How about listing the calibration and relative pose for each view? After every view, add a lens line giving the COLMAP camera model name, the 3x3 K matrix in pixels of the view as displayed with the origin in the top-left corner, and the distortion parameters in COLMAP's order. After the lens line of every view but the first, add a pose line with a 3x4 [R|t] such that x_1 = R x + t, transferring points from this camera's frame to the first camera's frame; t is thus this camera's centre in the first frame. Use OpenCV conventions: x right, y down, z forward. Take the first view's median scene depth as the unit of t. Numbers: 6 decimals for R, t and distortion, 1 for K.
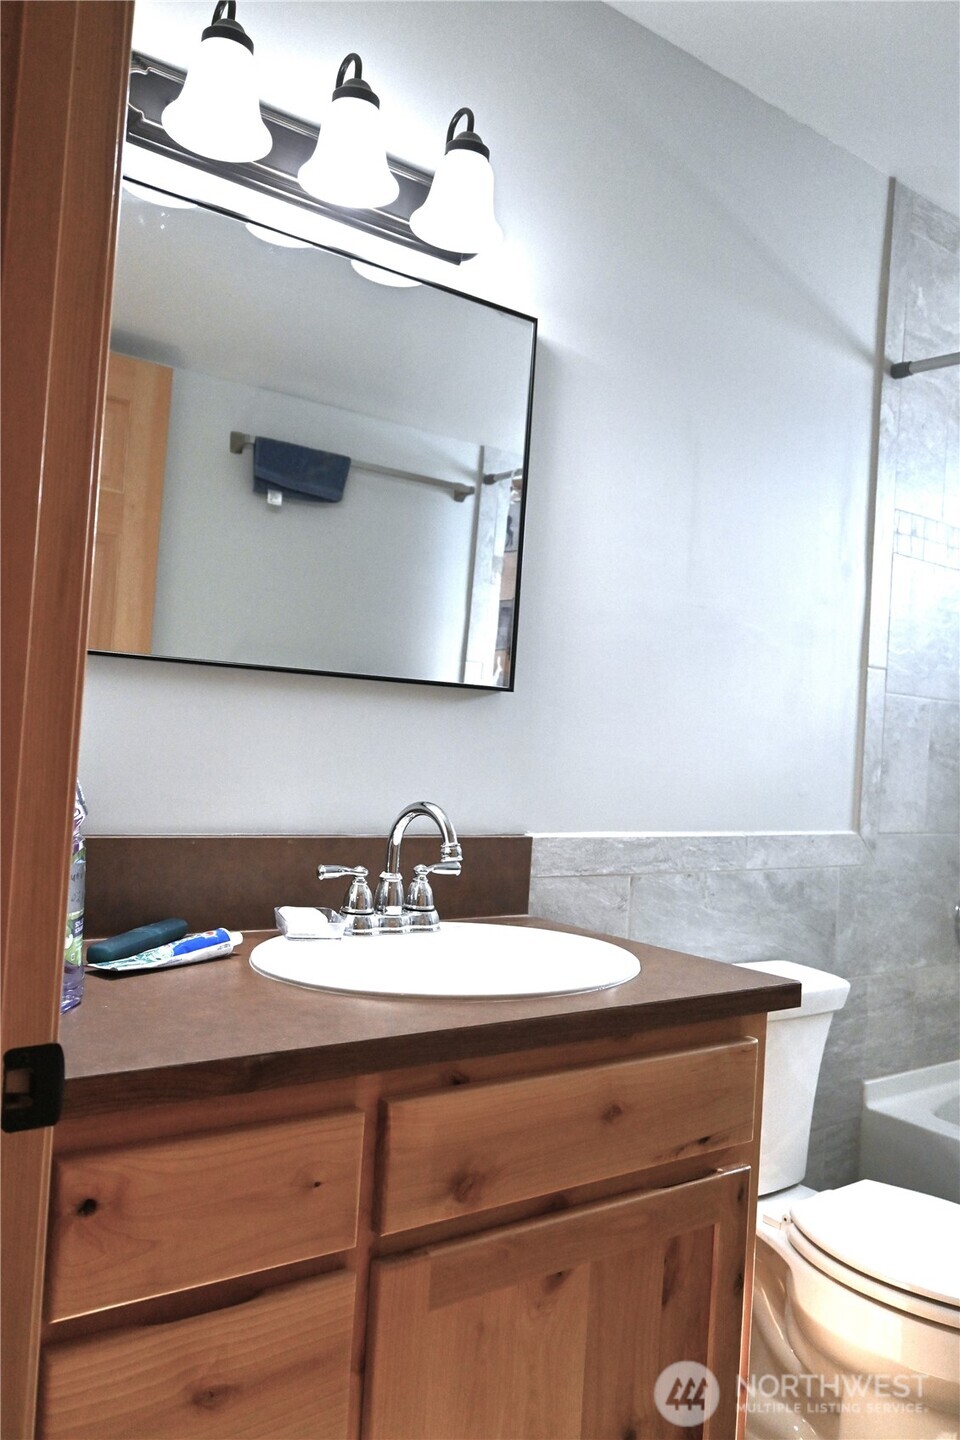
lens RADIAL K [[1136.8, 0, 480.0], [0, 1136.8, 720.0], [0, 0, 1]] dist [-0.004169, -0.000880]
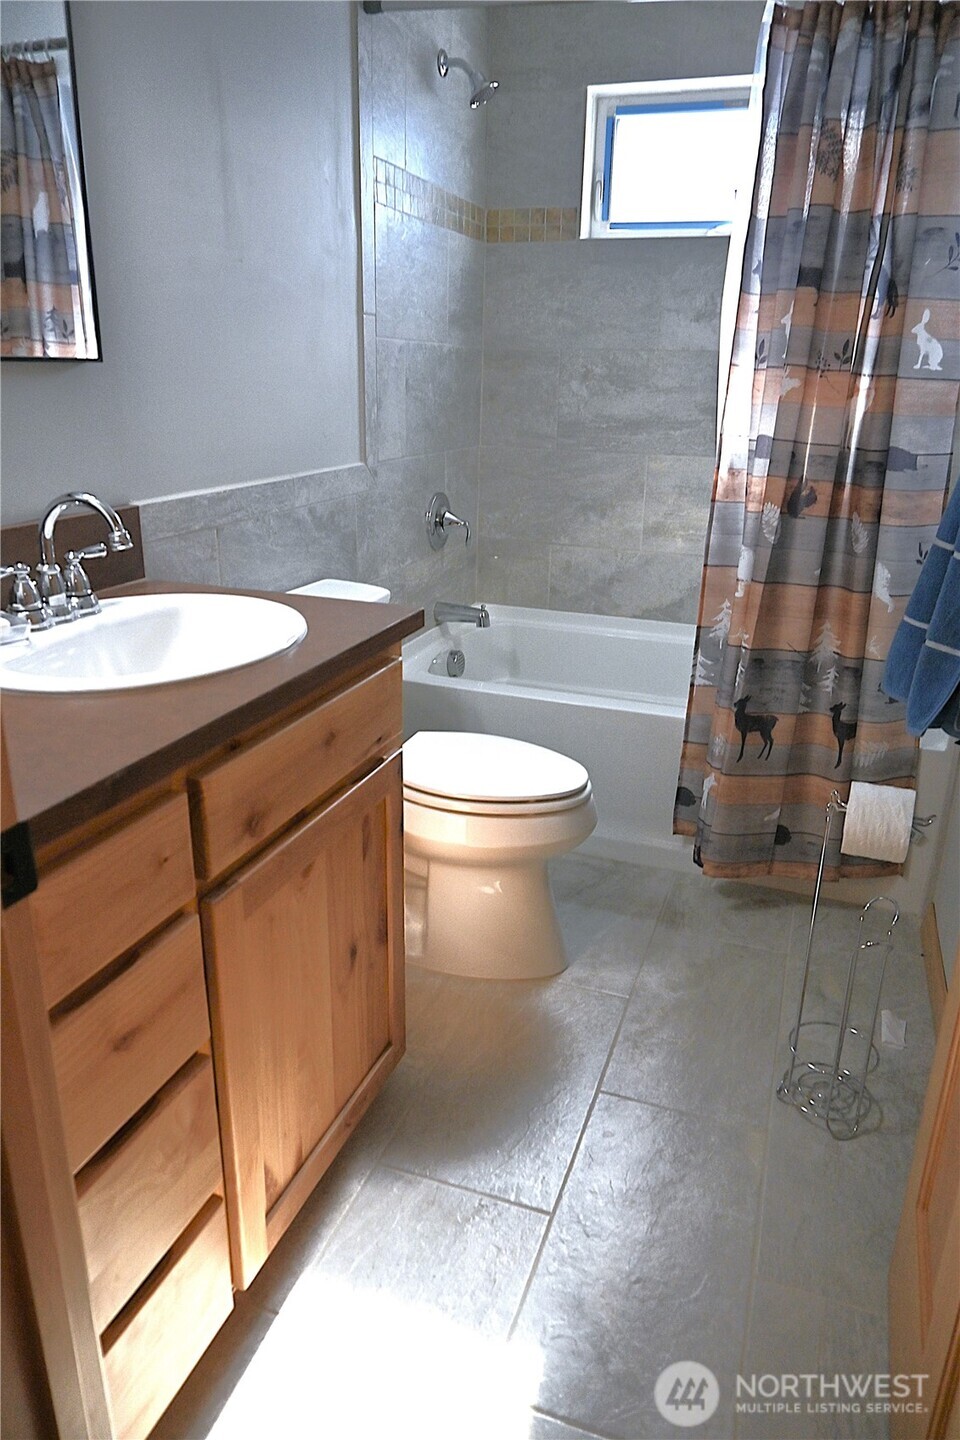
lens RADIAL K [[985.0, 0, 480.0], [0, 985.0, 720.0], [0, 0, 1]] dist [0.003424, -0.000572]
pose [[0.844437, -0.215862, 0.490234, -0.163114], [0.018097, 0.926180, 0.376647, -0.048264], [-0.535349, -0.309183, 0.786007, 0.036681]]
